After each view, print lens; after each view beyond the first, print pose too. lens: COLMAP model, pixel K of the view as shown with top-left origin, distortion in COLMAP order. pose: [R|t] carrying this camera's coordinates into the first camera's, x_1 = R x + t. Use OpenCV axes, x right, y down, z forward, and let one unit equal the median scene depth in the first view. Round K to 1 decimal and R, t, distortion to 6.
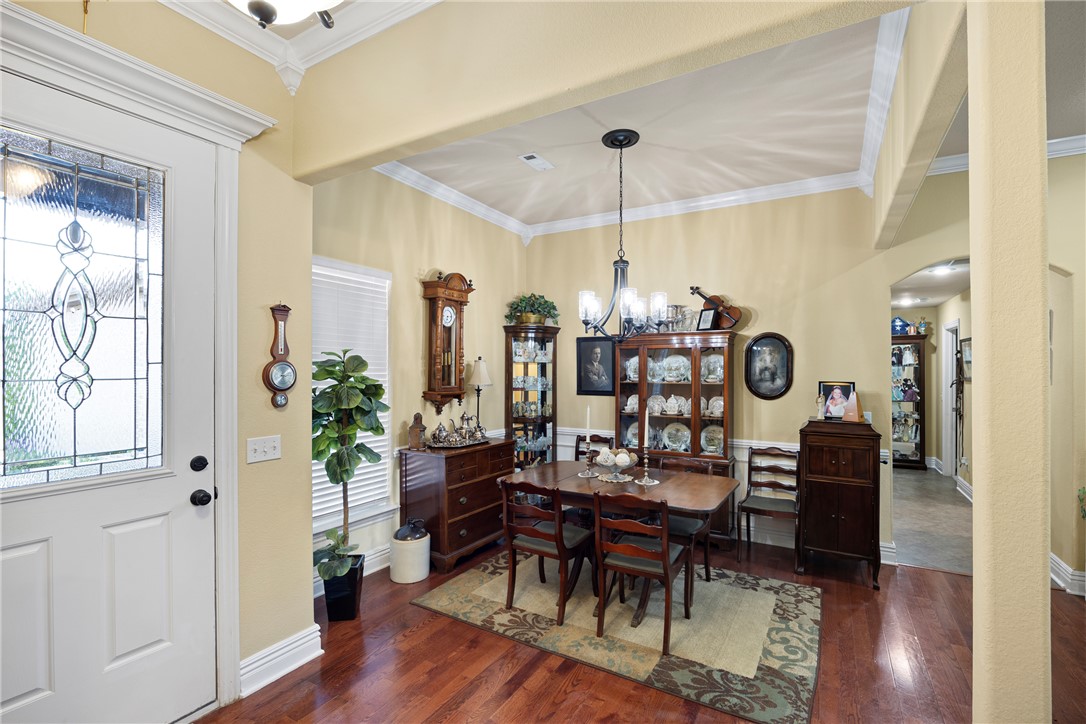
lens RADIAL K [[502.5, 0, 543.0], [0, 502.5, 362.0], [0, 0, 1]] dist [-0.002613, -0.000336]
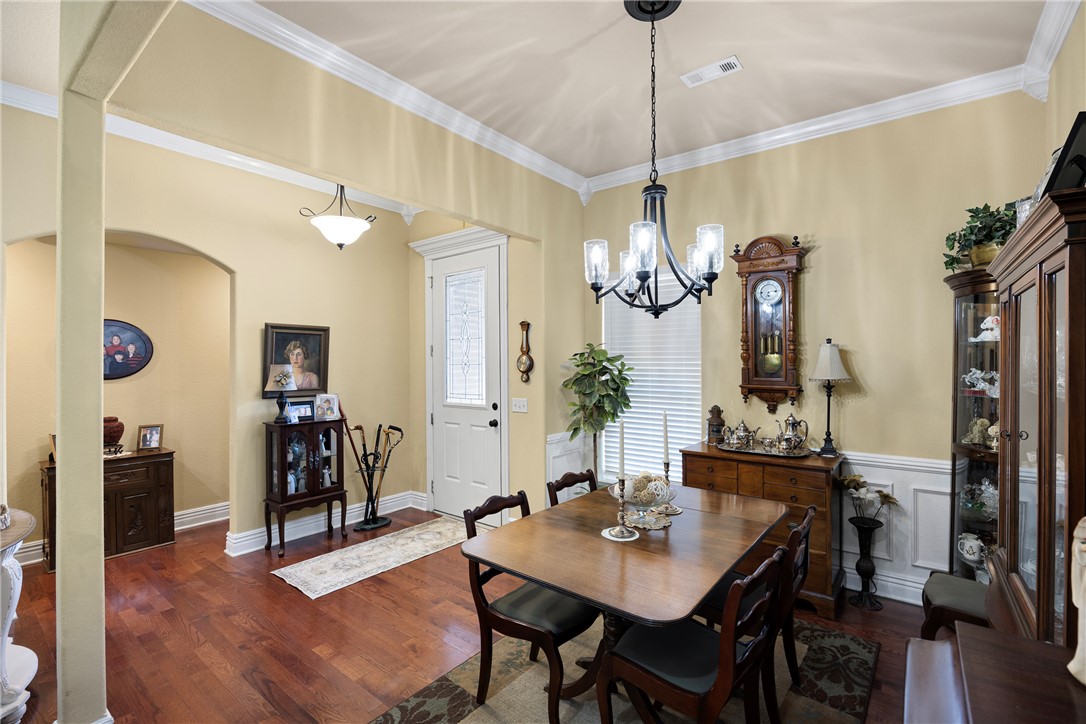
lens RADIAL K [[477.7, 0, 543.0], [0, 477.7, 362.0], [0, 0, 1]] dist [0.001297, 0.000106]
pose [[-0.122571, 0.007736, -0.992430, 0.772504], [0.021872, 0.999748, 0.005091, 0.010764], [0.992219, -0.021082, -0.122709, 0.919896]]
